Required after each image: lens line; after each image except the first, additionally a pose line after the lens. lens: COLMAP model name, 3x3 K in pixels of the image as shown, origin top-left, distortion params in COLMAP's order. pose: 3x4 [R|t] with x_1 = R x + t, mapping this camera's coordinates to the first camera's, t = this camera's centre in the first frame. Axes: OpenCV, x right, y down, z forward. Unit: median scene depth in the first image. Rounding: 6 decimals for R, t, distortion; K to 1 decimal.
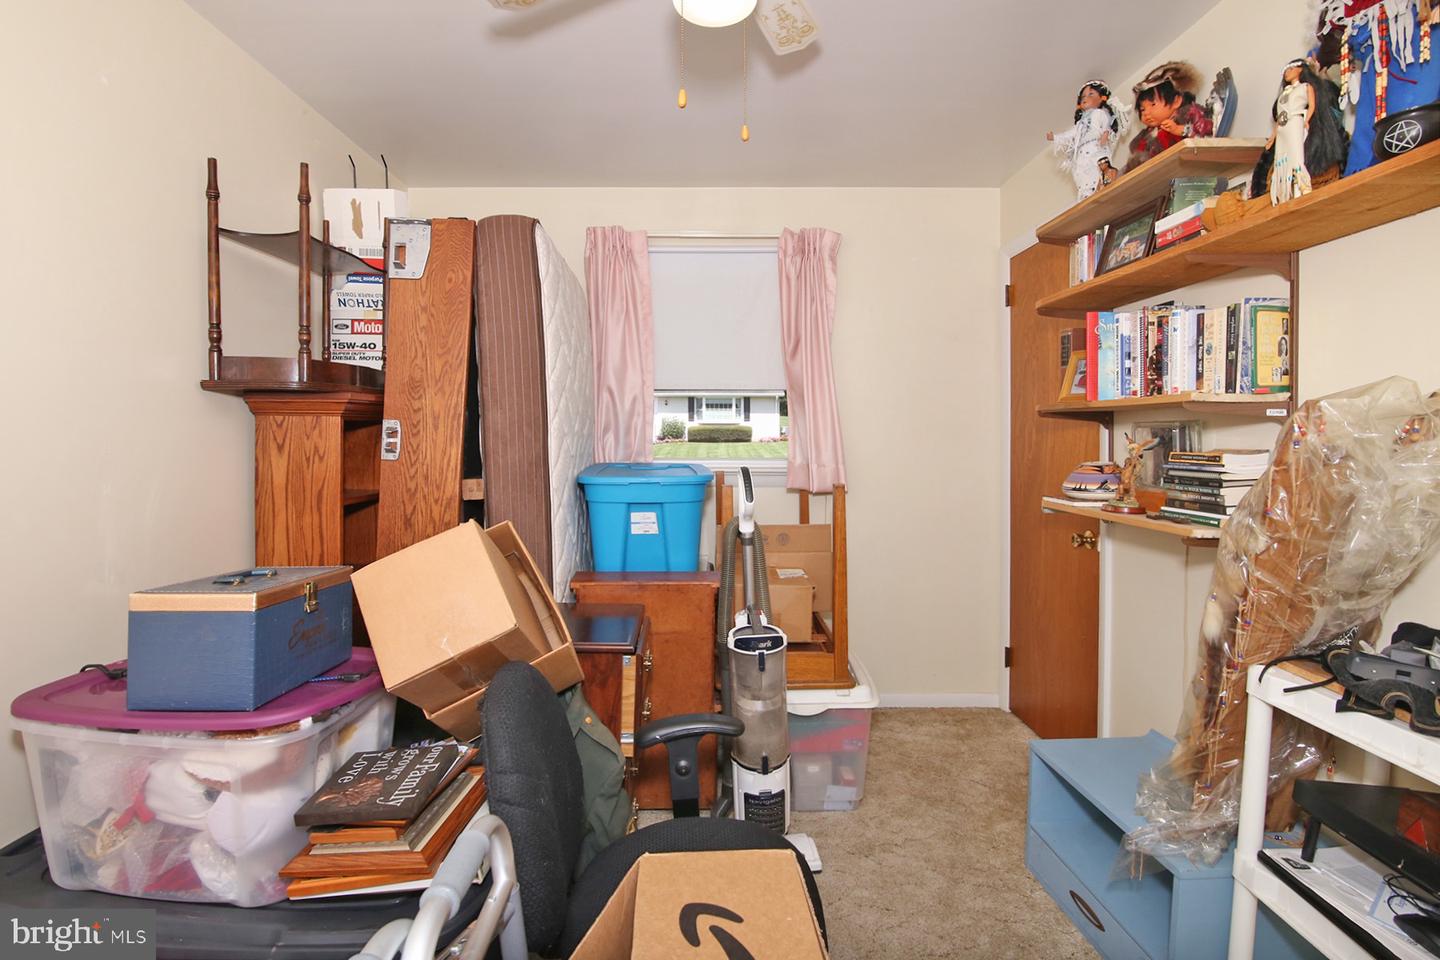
lens RADIAL K [[694.7, 0, 682.1], [0, 694.7, 479.4], [0, 0, 1]] dist [0.001091, 0.000436]
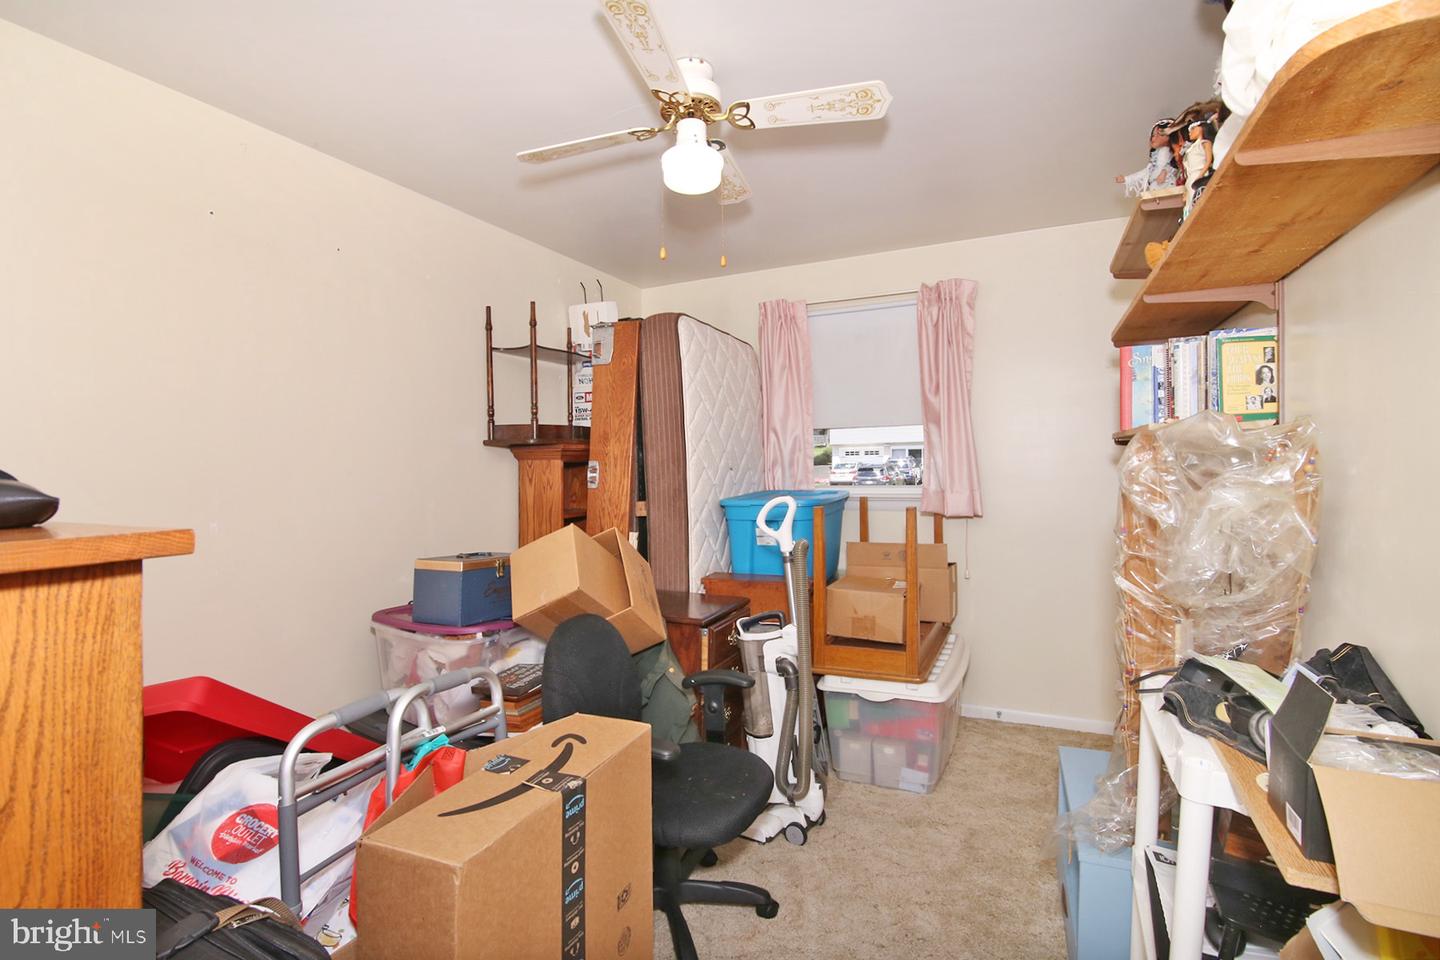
lens RADIAL K [[677.3, 0, 720.0], [0, 677.3, 480.0], [0, 0, 1]] dist [-0.002877, -0.000237]
pose [[0.897278, -0.006466, -0.441420, 0.470845], [-0.010002, 0.999338, -0.034971, 0.003215], [0.441354, 0.035794, 0.896619, -0.178479]]
